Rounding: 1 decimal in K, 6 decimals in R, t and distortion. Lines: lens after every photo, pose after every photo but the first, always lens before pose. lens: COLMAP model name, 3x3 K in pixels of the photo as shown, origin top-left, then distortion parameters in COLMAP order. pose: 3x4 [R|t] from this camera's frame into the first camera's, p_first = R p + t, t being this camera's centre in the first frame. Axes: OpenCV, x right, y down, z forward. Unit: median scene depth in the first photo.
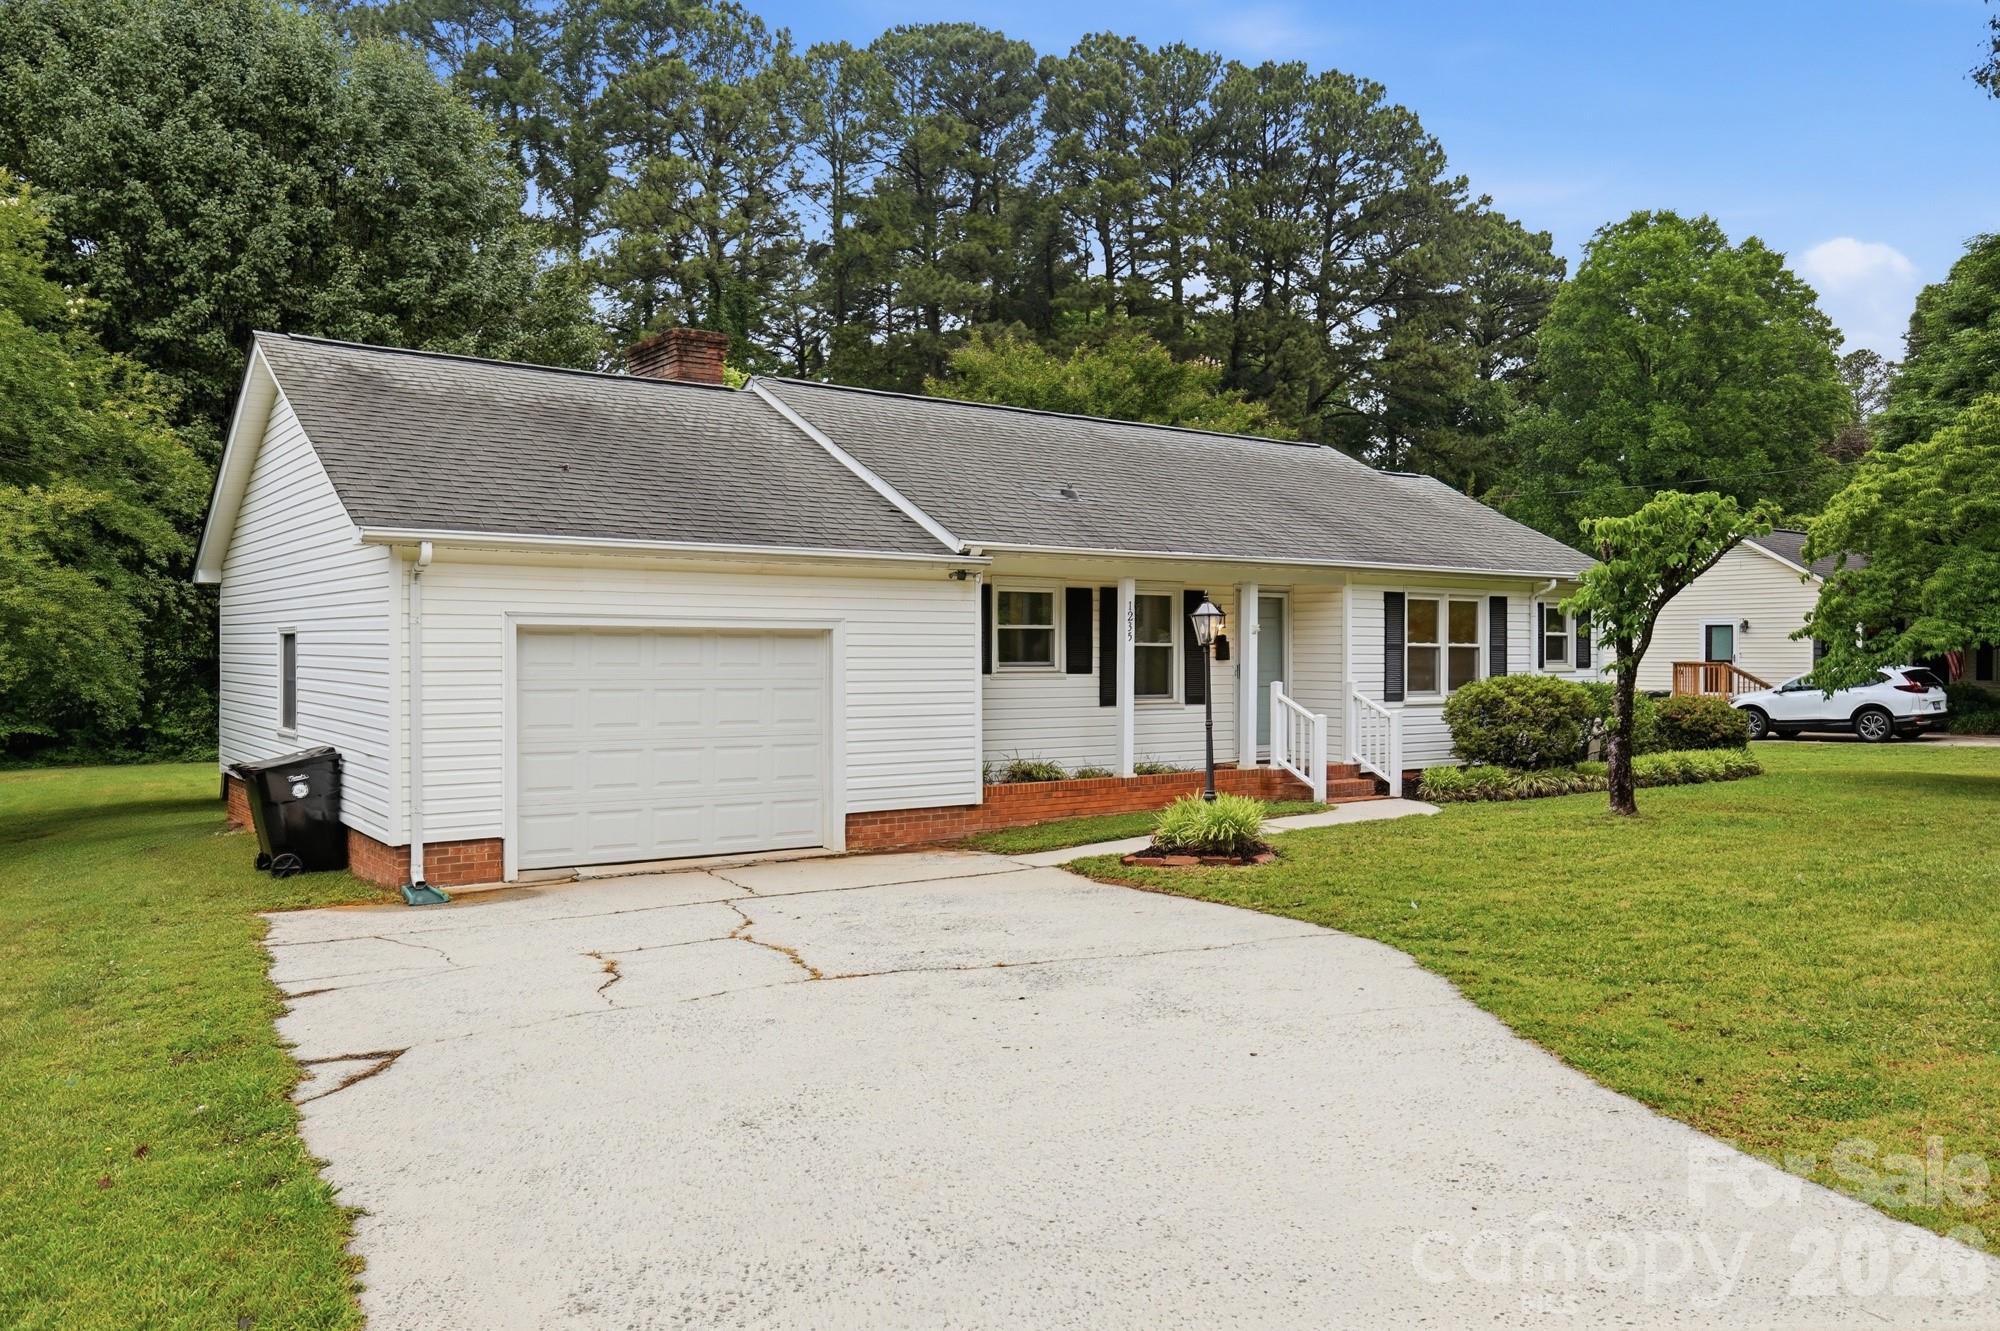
lens RADIAL K [[1480.6, 0, 999.7], [0, 1480.6, 665.3], [0, 0, 1]] dist [-0.002051, -0.002513]
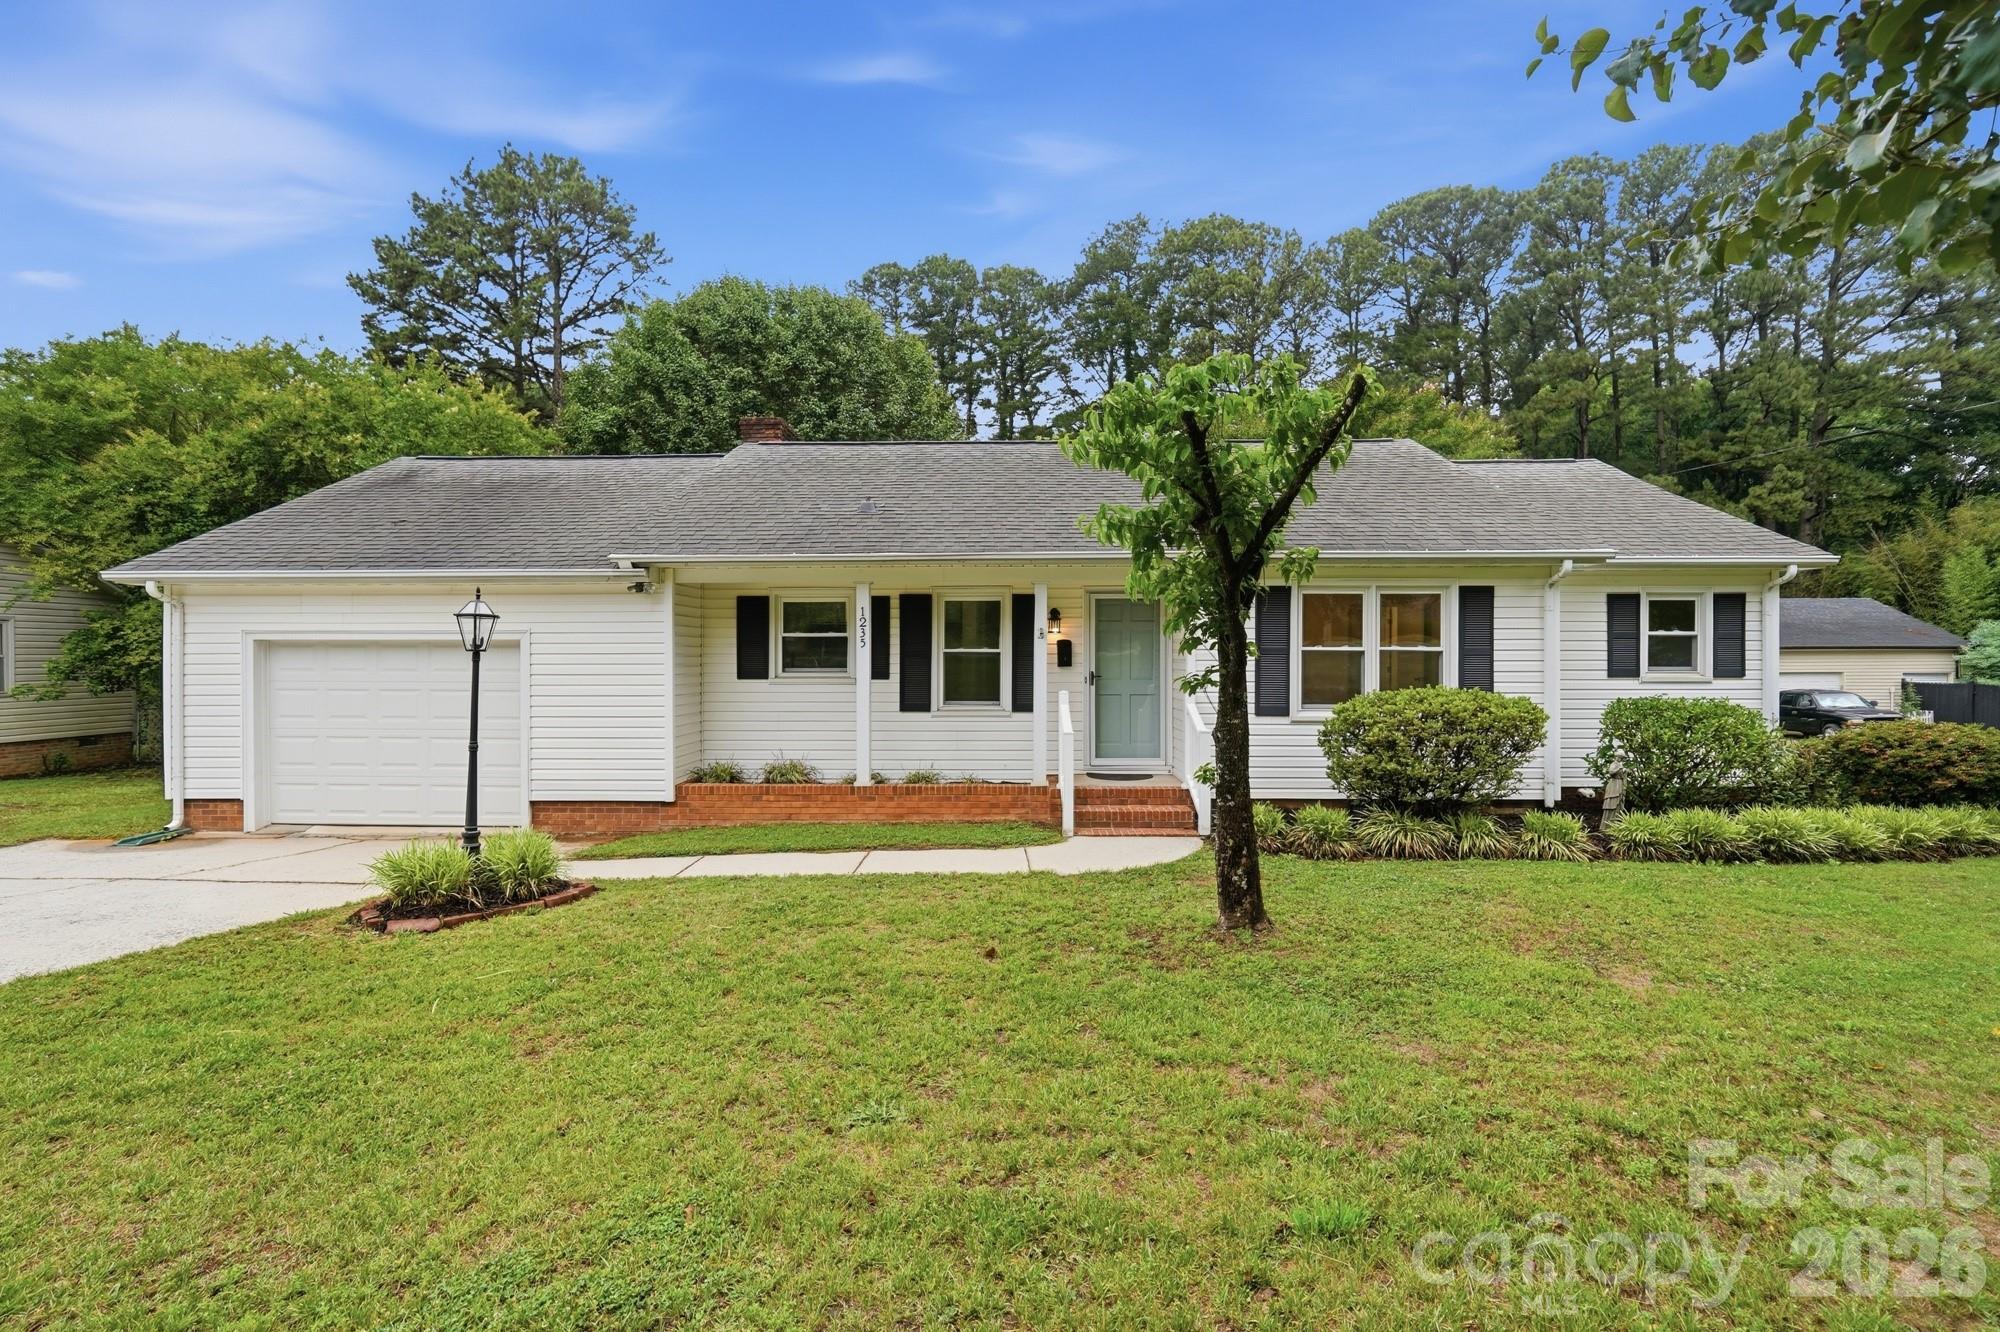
lens RADIAL K [[861.7, 0, 1000.0], [0, 861.7, 657.9], [0, 0, 1]] dist [-0.002216, 0.001454]
pose [[0.799230, -0.002546, -0.601020, 0.485962], [-0.002725, 0.999965, -0.007860, -0.004879], [0.601019, 0.007919, 0.799196, 0.570758]]
